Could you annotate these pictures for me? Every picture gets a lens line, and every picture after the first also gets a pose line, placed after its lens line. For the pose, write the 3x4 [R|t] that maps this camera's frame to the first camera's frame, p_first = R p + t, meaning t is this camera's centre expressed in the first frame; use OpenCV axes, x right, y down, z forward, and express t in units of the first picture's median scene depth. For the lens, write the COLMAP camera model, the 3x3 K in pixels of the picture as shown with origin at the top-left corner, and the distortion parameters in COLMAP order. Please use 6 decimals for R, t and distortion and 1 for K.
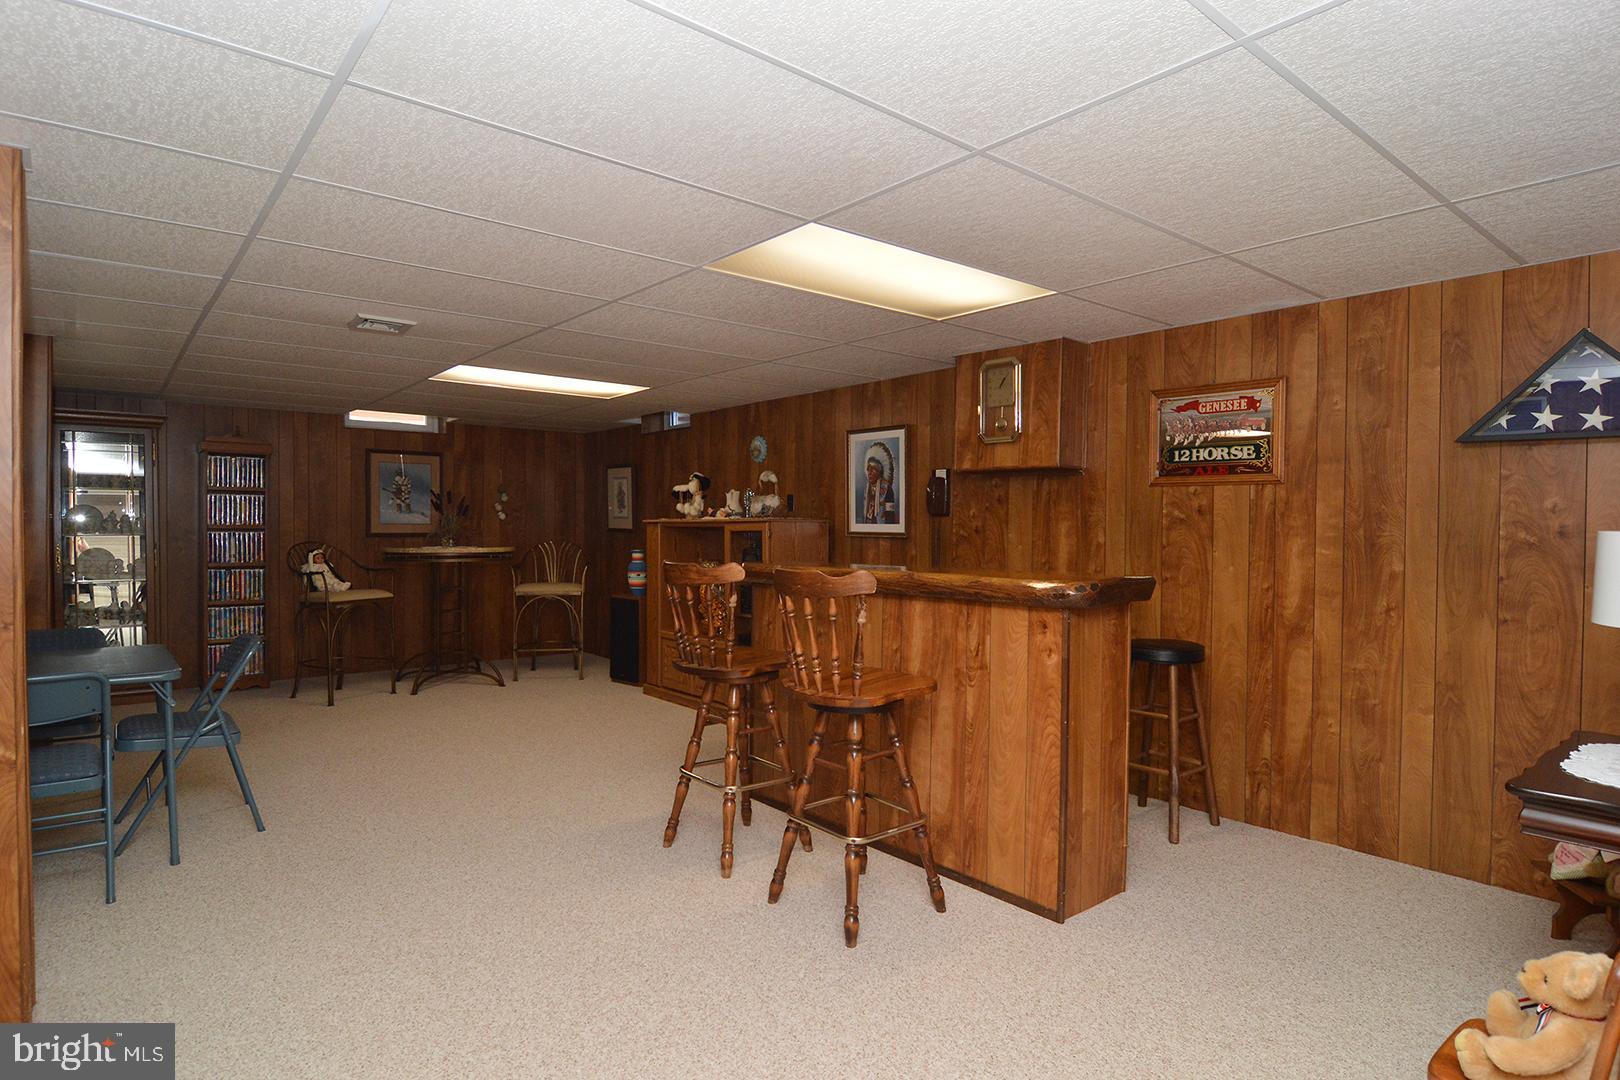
lens RADIAL K [[910.7, 0, 805.3], [0, 910.7, 540.6], [0, 0, 1]] dist [-0.008599, -0.011468]
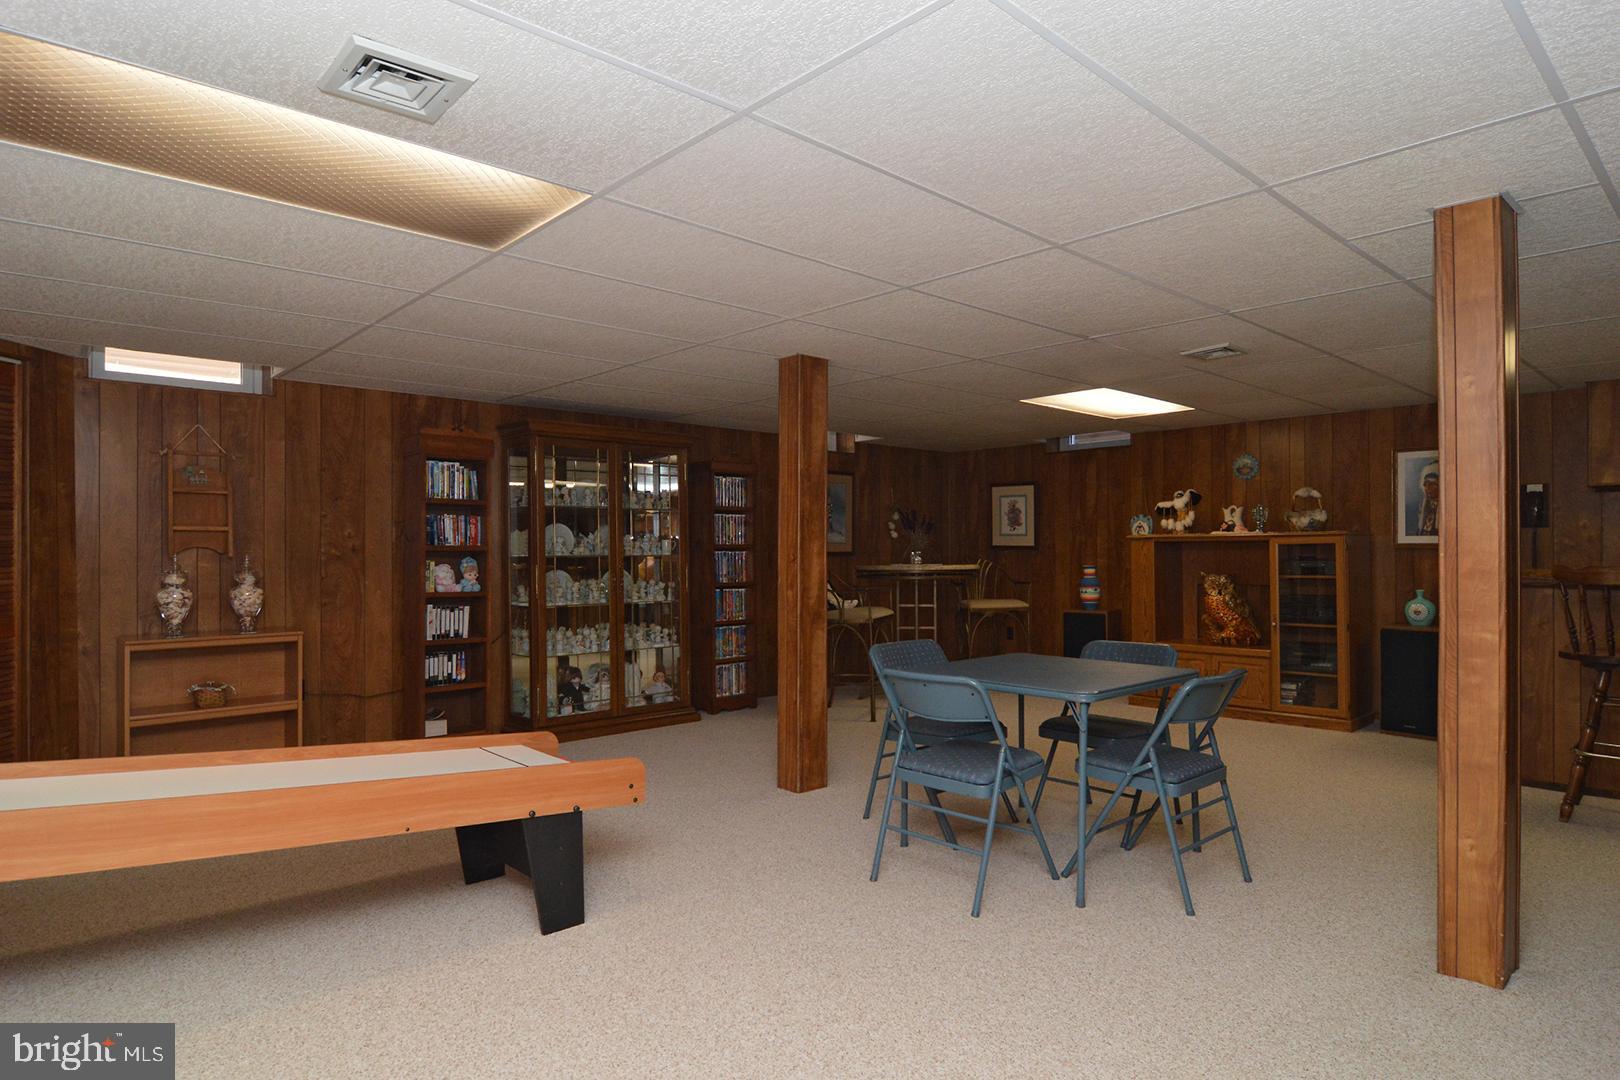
lens RADIAL K [[910.7, 0, 827.4], [0, 910.7, 544.7], [0, 0, 1]] dist [-0.008599, -0.011468]
pose [[0.998255, -0.011159, 0.057986, -0.573088], [0.012225, 0.999762, -0.018047, 0.002222], [-0.057771, 0.018725, 0.998154, -0.017117]]
